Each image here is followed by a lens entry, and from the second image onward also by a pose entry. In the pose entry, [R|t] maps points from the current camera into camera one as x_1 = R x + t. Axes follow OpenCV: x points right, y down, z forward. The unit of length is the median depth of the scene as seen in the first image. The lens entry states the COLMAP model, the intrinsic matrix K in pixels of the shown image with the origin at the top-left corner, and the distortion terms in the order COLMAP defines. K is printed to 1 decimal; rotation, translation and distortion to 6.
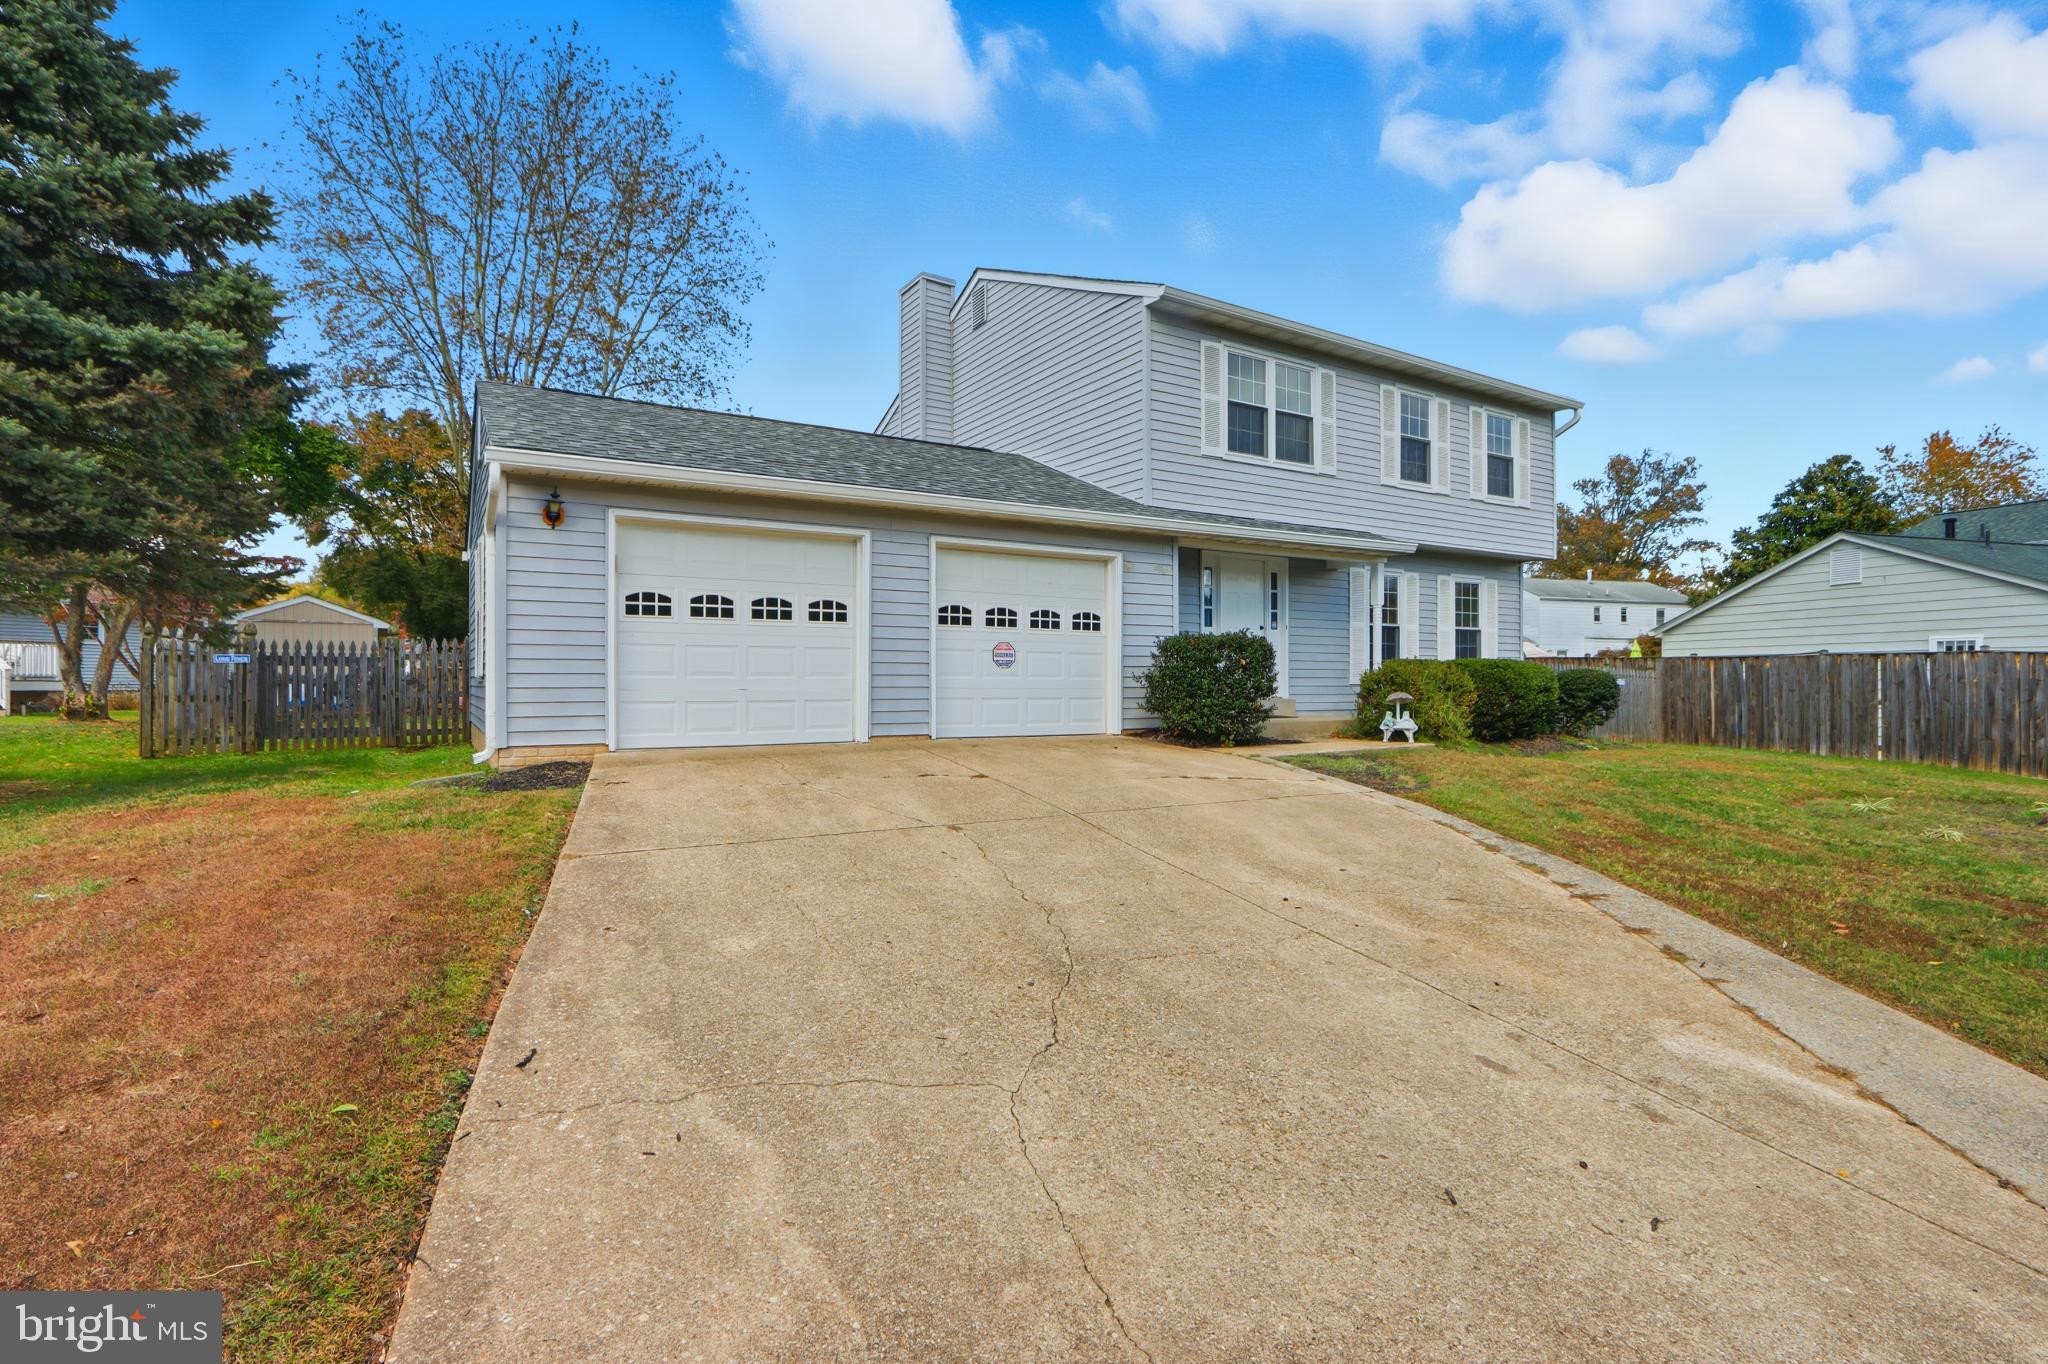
lens RADIAL K [[972.0, 0, 1024.0], [0, 972.0, 682.0], [0, 0, 1]] dist [-0.000302, -0.000023]
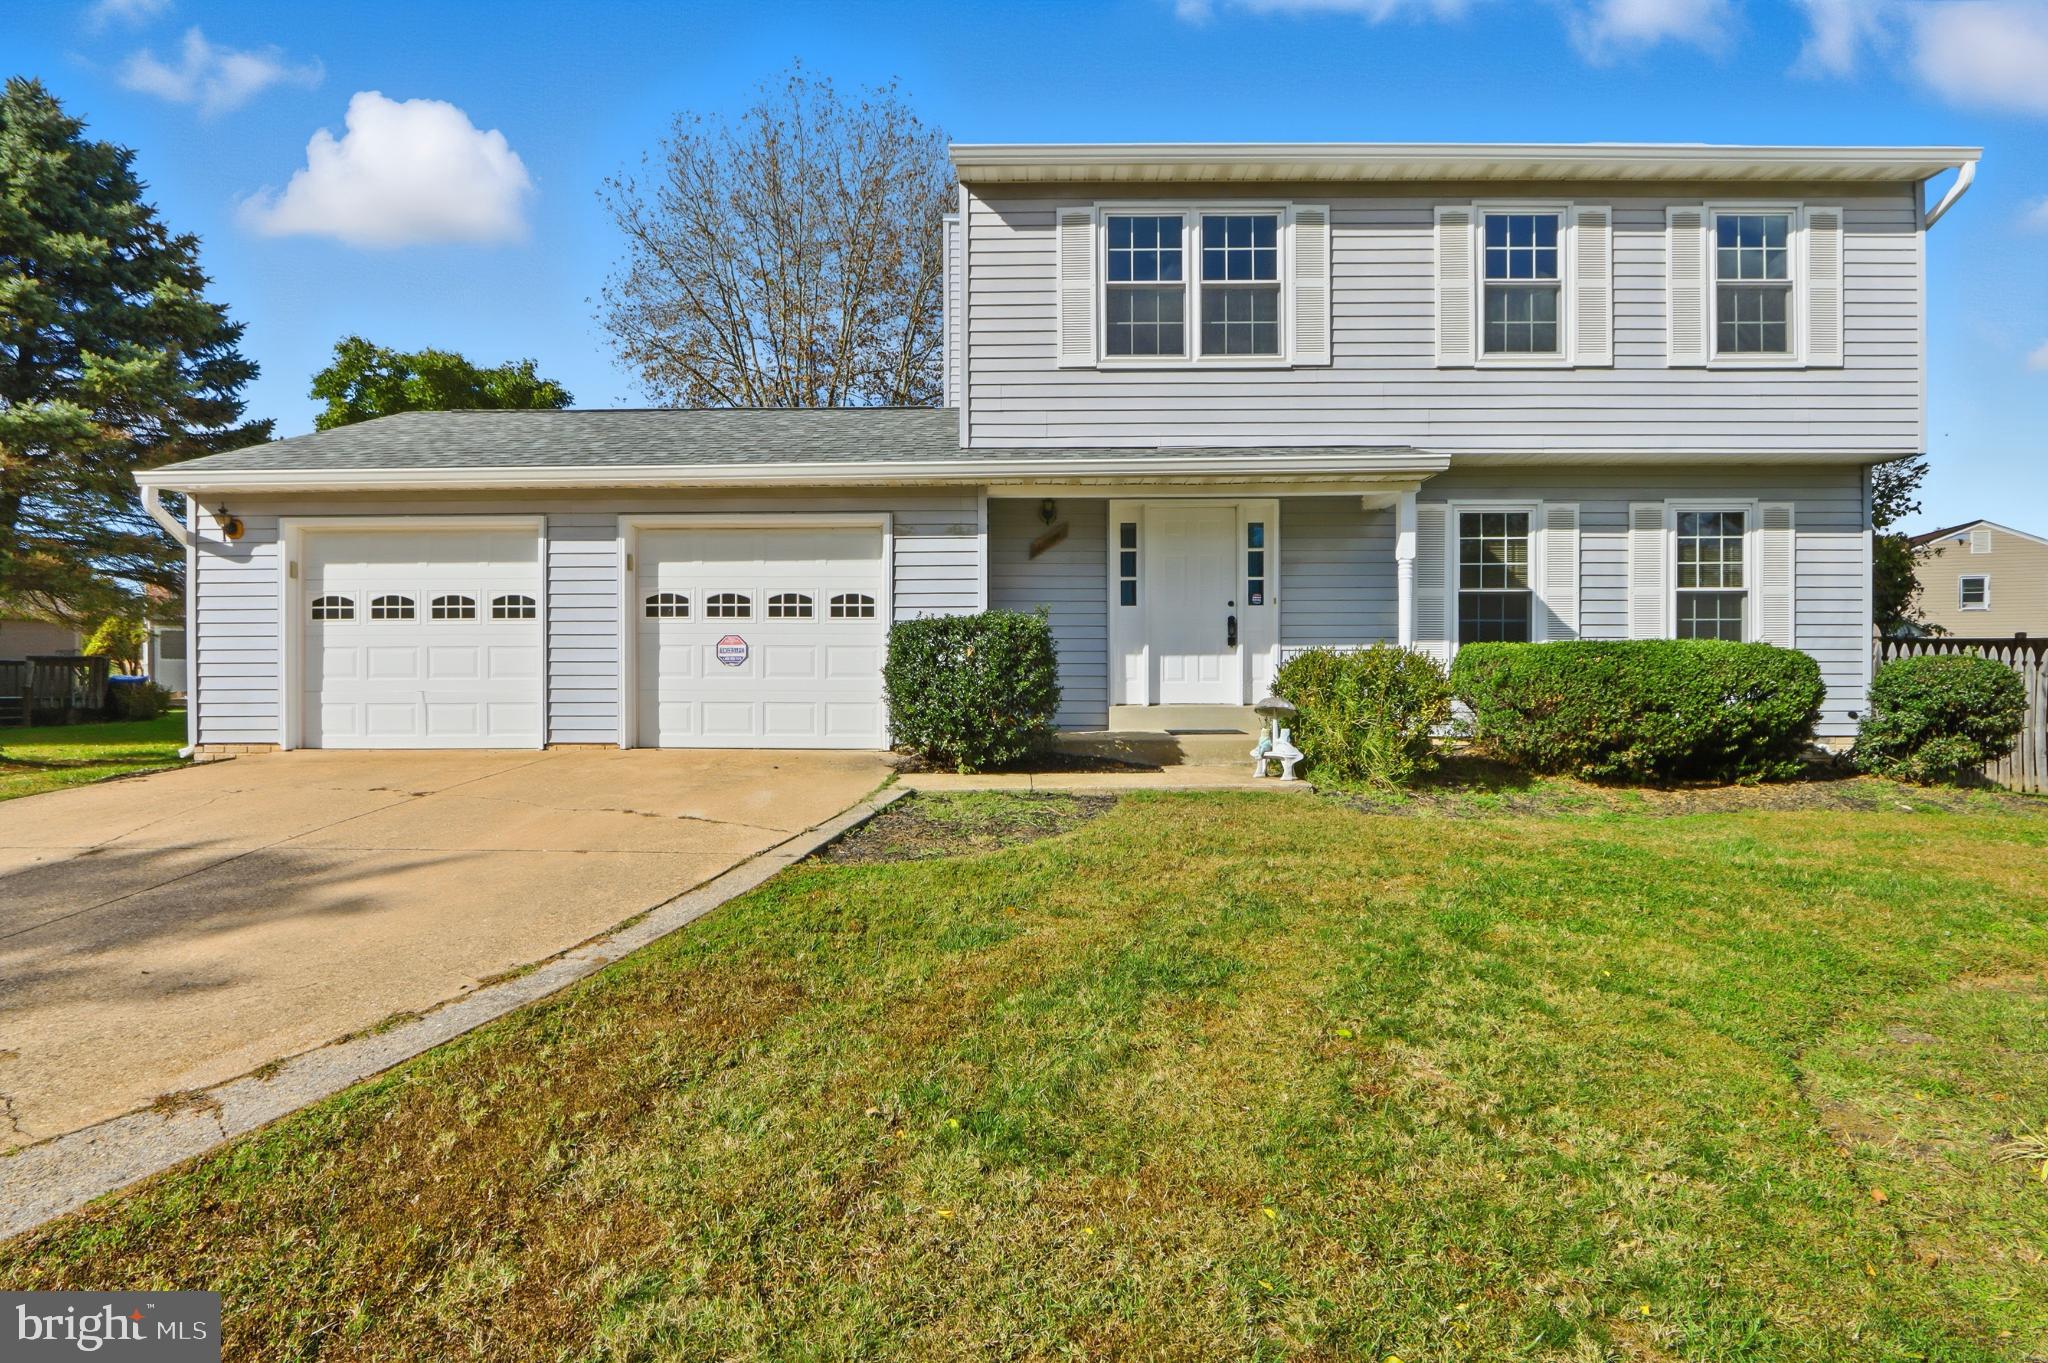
lens RADIAL K [[1019.0, 0, 1024.0], [0, 1019.0, 681.5], [0, 0, 1]] dist [-0.014305, -0.000354]
pose [[0.846495, -0.002052, -0.532392, 0.496872], [0.002097, 0.999998, -0.000519, -0.000779], [0.532392, -0.000677, 0.846498, 0.308710]]
